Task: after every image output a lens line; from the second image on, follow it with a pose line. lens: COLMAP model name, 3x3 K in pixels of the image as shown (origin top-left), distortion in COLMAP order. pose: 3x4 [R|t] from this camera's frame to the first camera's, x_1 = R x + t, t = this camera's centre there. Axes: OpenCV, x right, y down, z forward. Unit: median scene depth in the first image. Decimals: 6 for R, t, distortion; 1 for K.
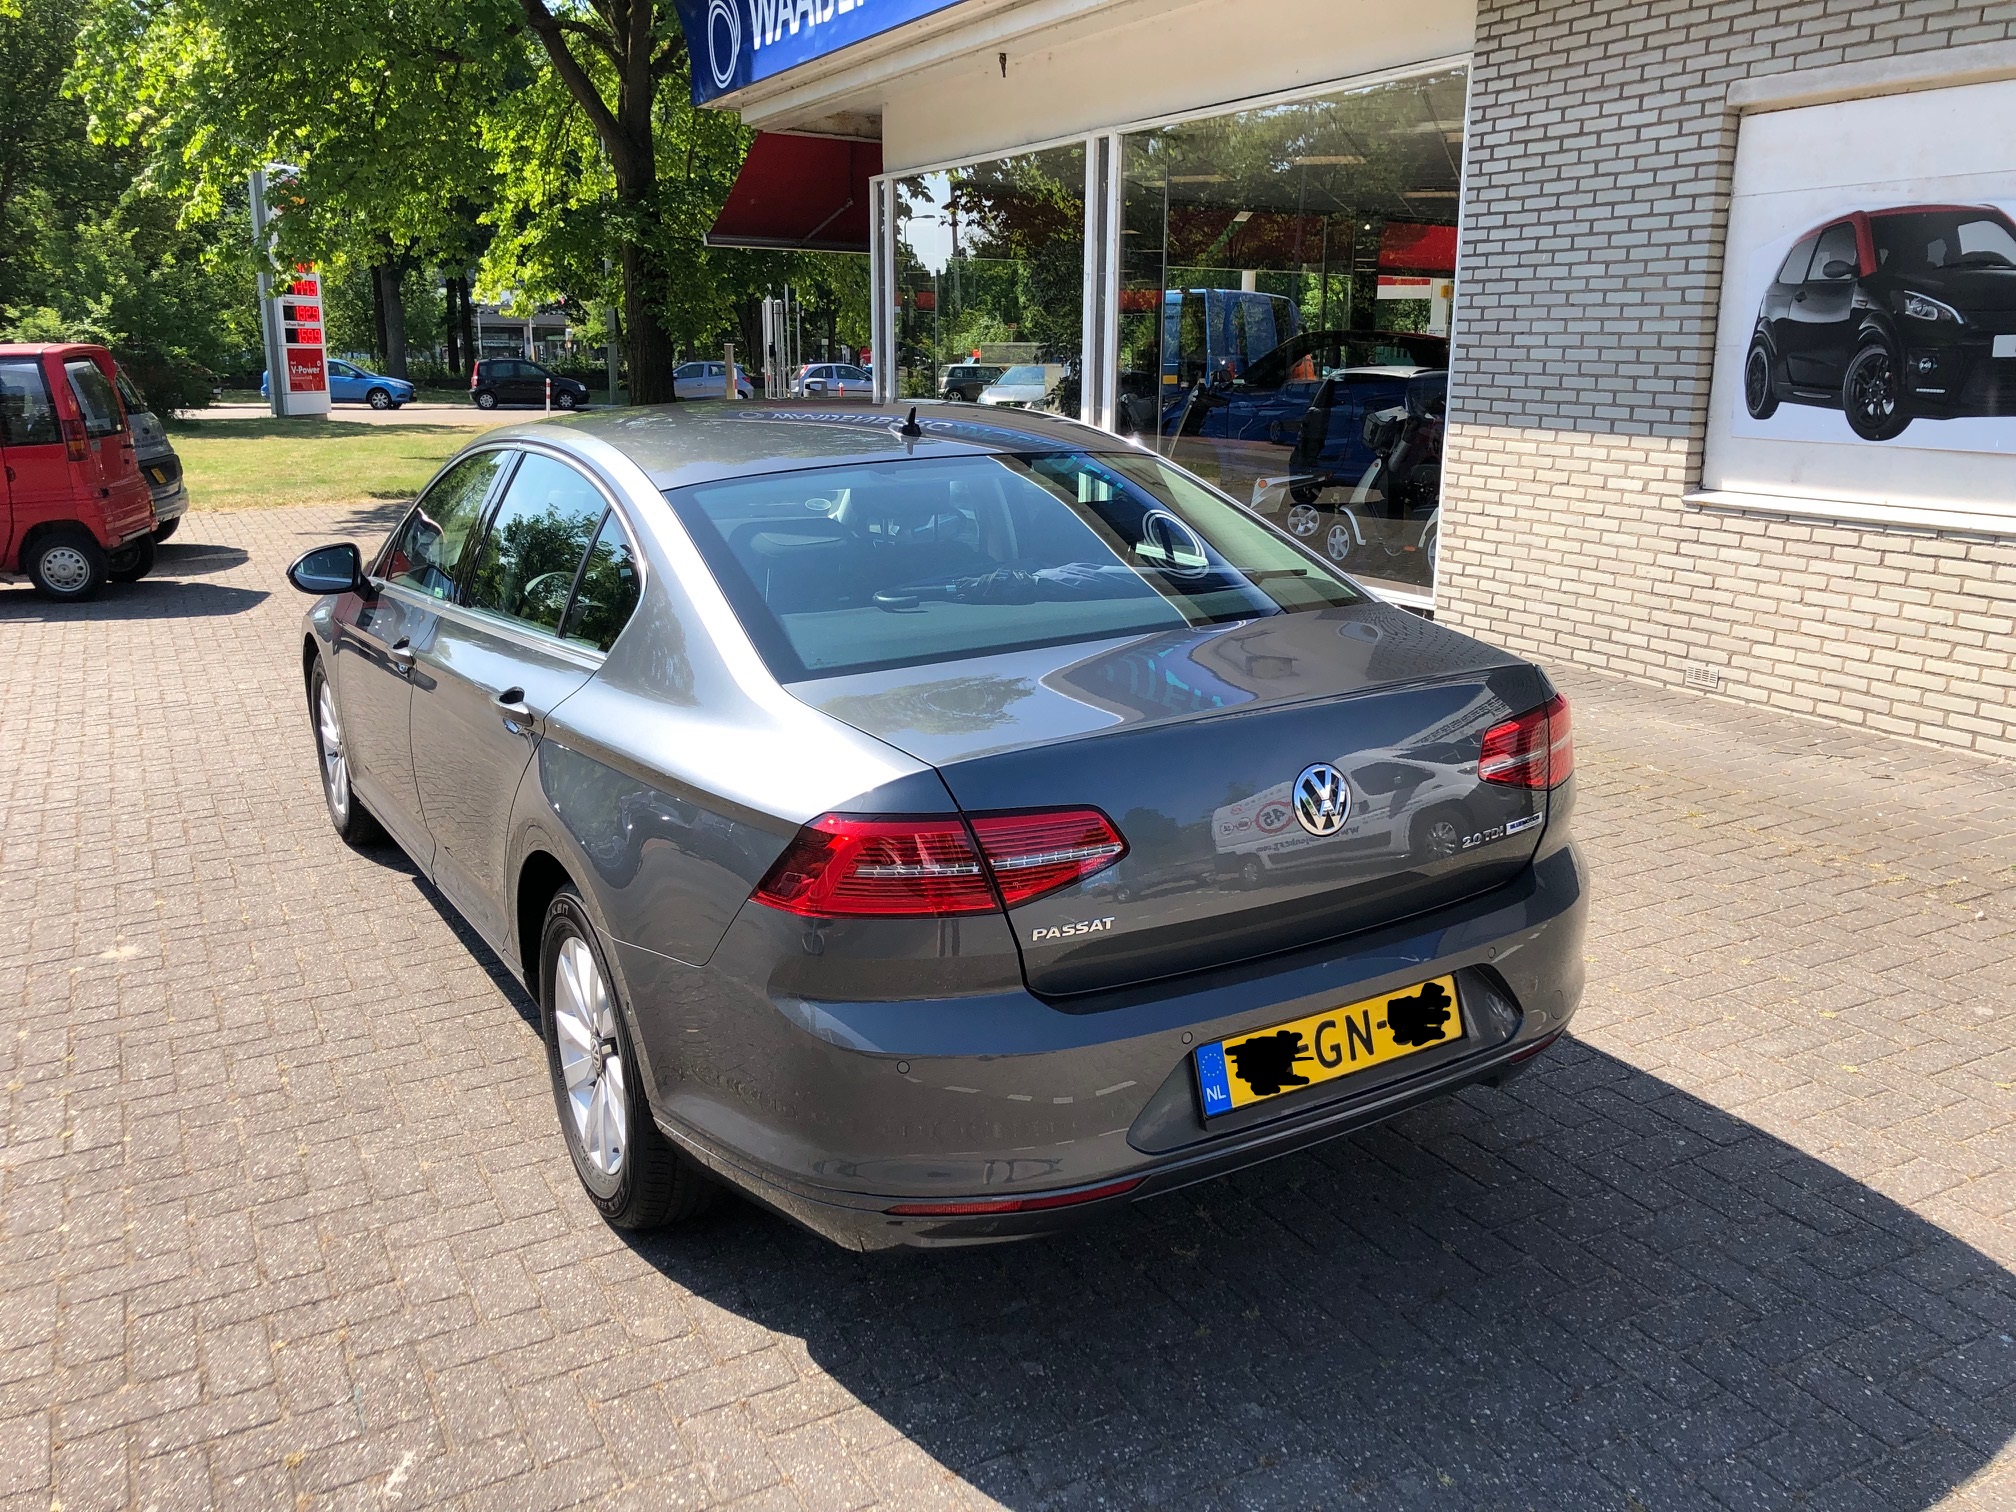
lens RADIAL K [[1627.9, 0, 1026.8], [0, 1627.9, 757.7], [0, 0, 1]] dist [0.003795, -0.003711]
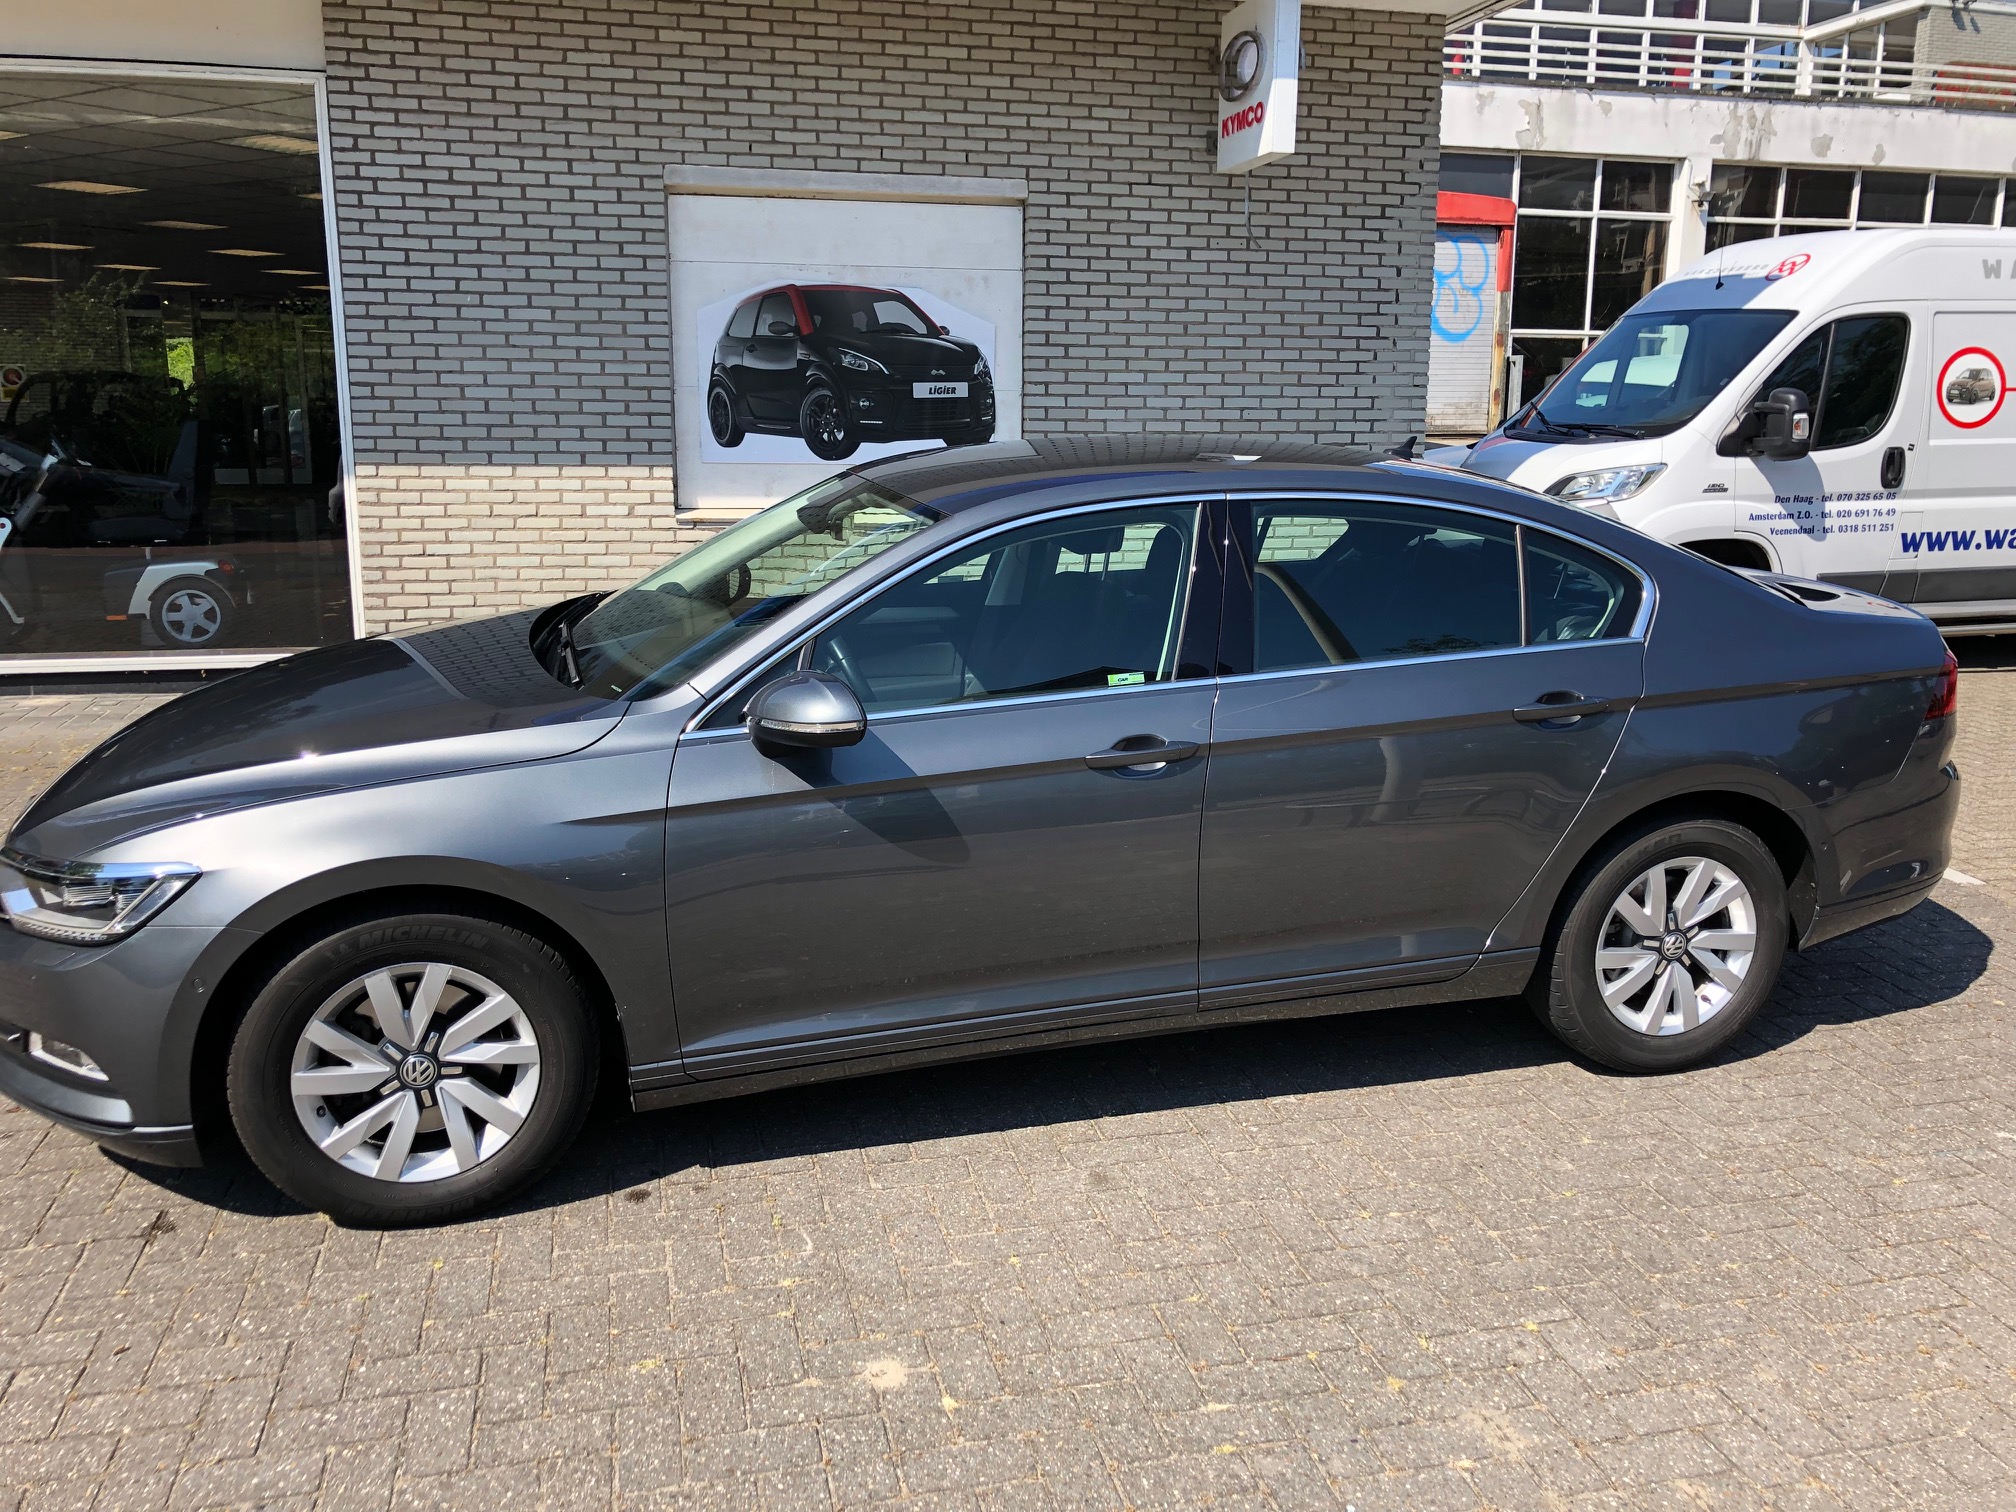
lens RADIAL K [[1627.9, 0, 1026.8], [0, 1627.9, 757.7], [0, 0, 1]] dist [0.003795, -0.003711]
pose [[0.265741, -0.205210, 0.941950, -0.691011], [0.226041, 0.963107, 0.146049, -0.113408], [-0.937170, 0.174108, 0.302323, 0.470799]]
